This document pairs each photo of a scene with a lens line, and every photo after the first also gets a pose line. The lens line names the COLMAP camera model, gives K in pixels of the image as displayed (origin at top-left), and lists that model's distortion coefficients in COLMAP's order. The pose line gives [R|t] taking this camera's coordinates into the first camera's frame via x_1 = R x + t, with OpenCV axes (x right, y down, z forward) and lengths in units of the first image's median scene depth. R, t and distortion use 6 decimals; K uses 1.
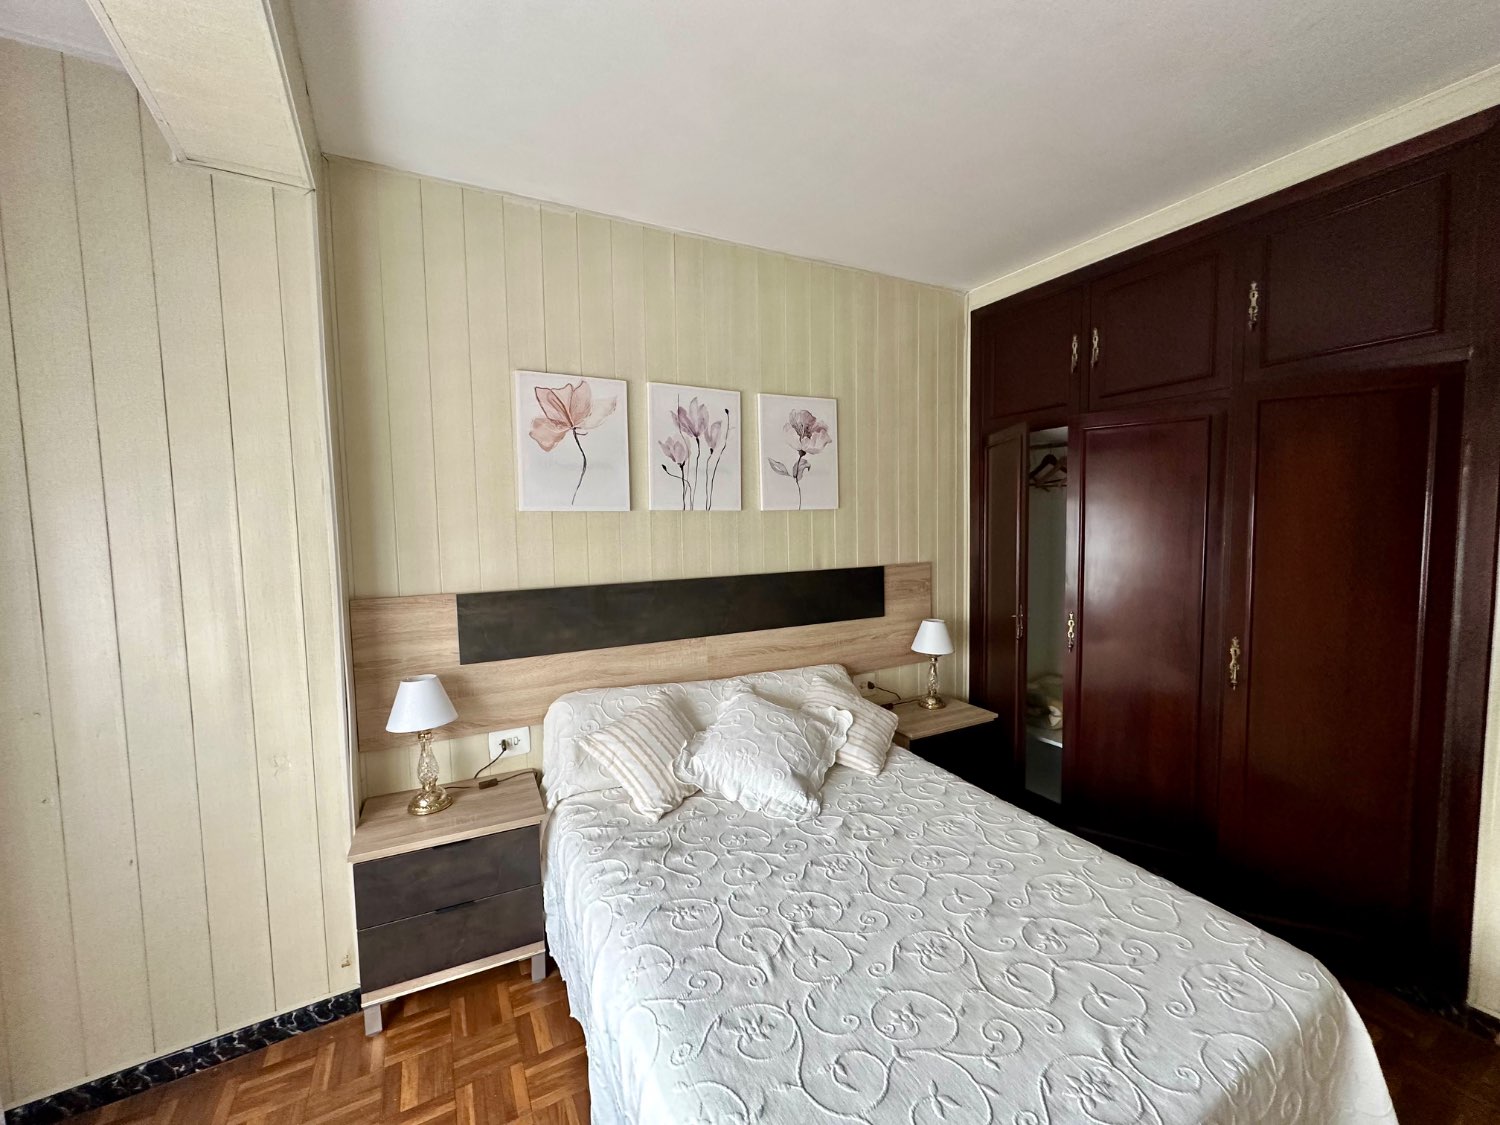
lens RADIAL K [[592.4, 0, 751.7], [0, 592.4, 559.2], [0, 0, 1]] dist [-0.002263, 0.000460]
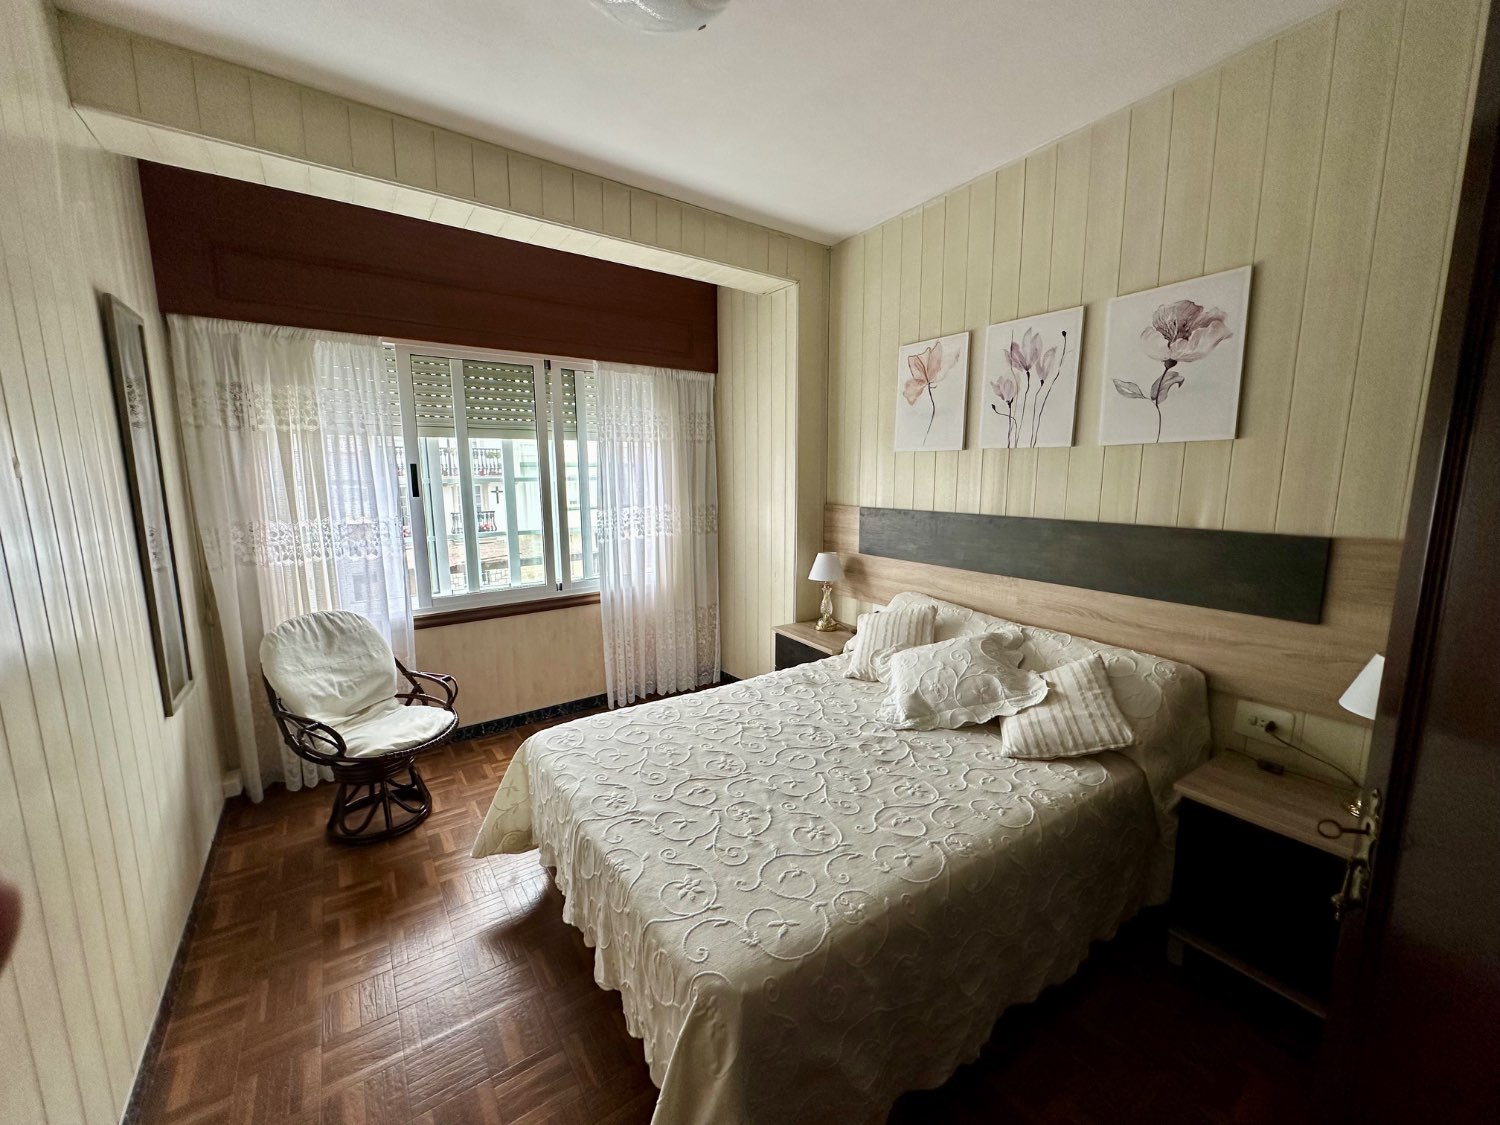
lens RADIAL K [[592.4, 0, 751.2], [0, 592.4, 561.6], [0, 0, 1]] dist [-0.002263, 0.000460]
pose [[0.108596, 0.172210, -0.979056, 0.863010], [-0.053698, 0.984459, 0.167204, -0.037999], [0.992635, 0.034416, 0.116155, 0.459655]]
